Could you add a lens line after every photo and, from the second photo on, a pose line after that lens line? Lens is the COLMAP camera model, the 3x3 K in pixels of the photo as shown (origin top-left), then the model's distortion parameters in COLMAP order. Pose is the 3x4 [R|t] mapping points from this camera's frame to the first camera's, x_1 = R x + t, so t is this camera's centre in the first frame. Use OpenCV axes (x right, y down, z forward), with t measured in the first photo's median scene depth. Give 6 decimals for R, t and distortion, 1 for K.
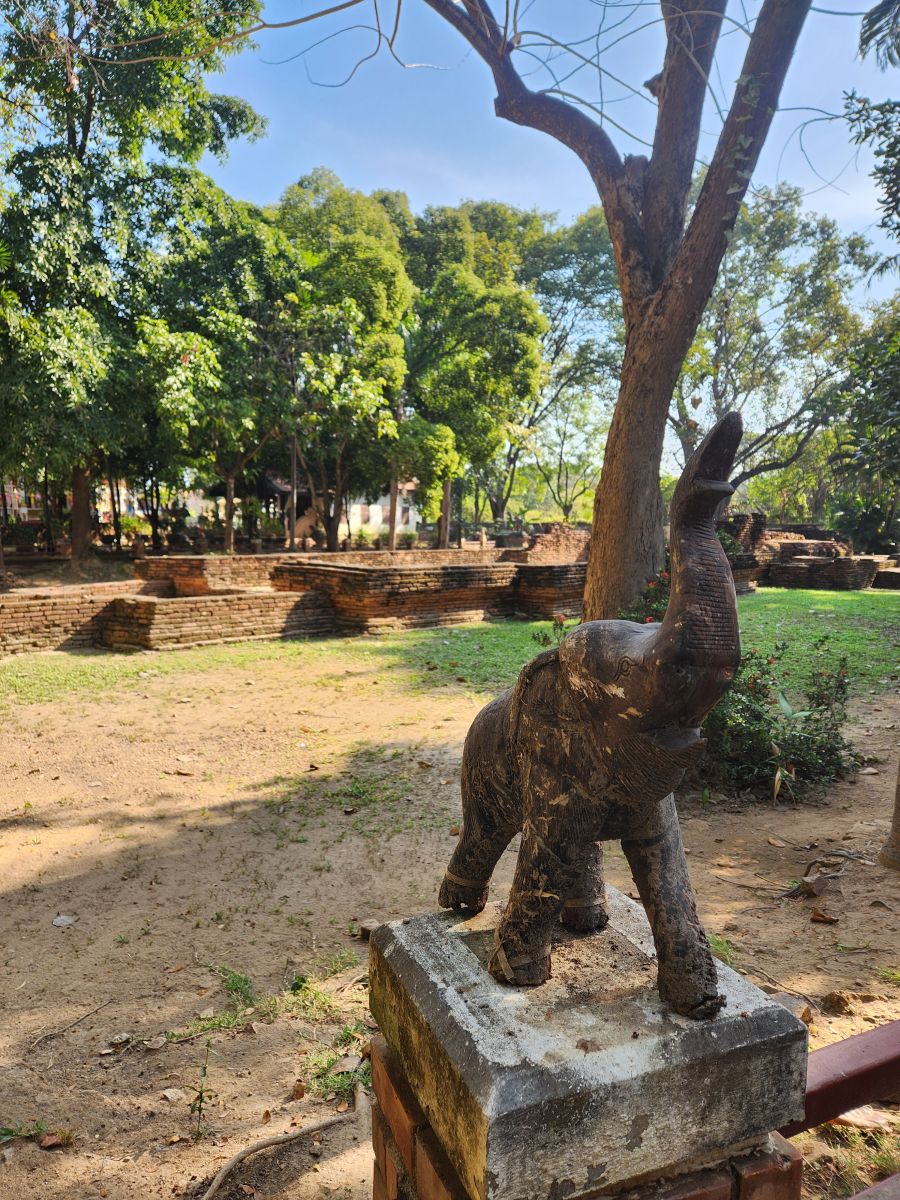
lens RADIAL K [[783.8, 0, 450.0], [0, 783.8, 600.0], [0, 0, 1]] dist [0.065915, -0.052382]
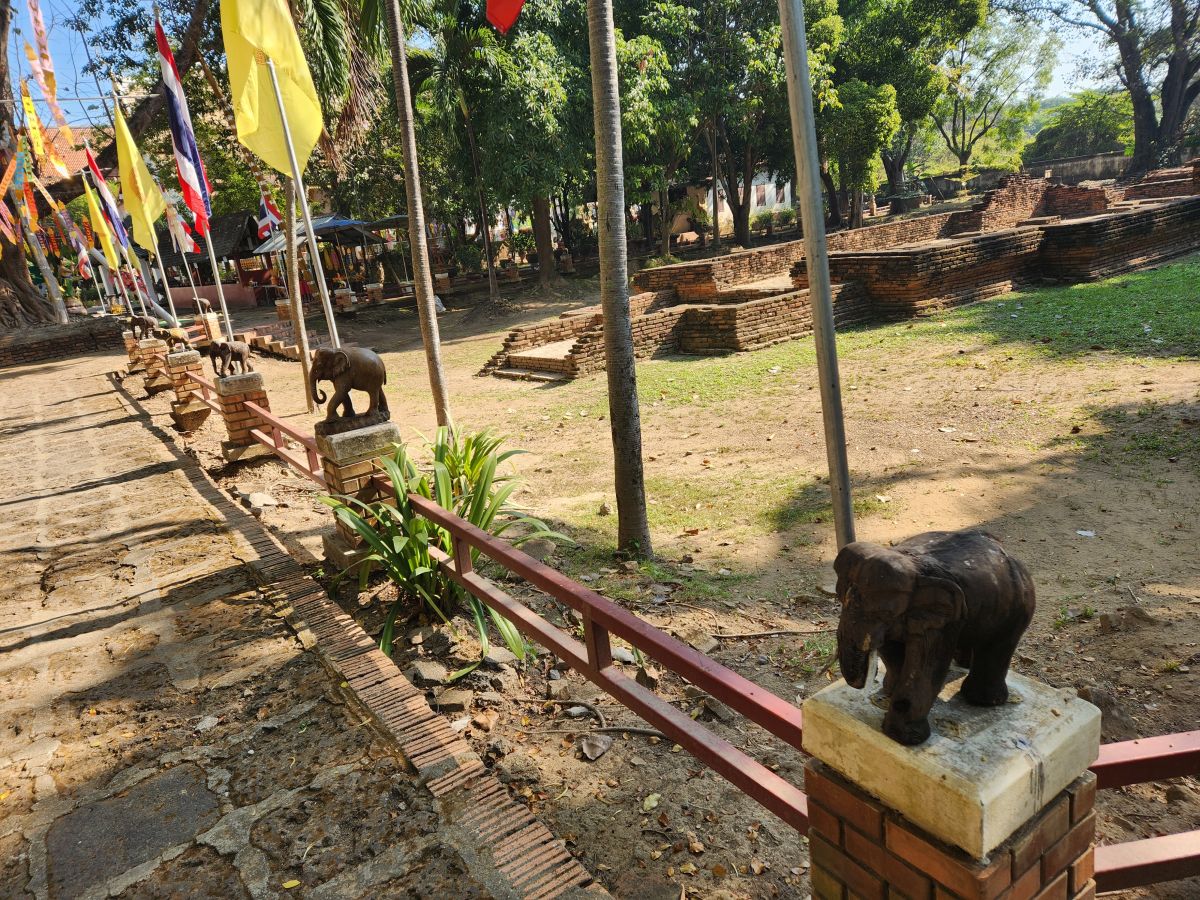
lens RADIAL K [[783.8, 0, 600.0], [0, 783.8, 450.0], [0, 0, 1]] dist [0.065915, -0.052382]
pose [[0.961499, -0.062373, -0.267636, -0.185887], [0.113864, 0.976792, 0.181418, -0.017245], [0.250109, -0.204907, 0.946287, -0.098310]]
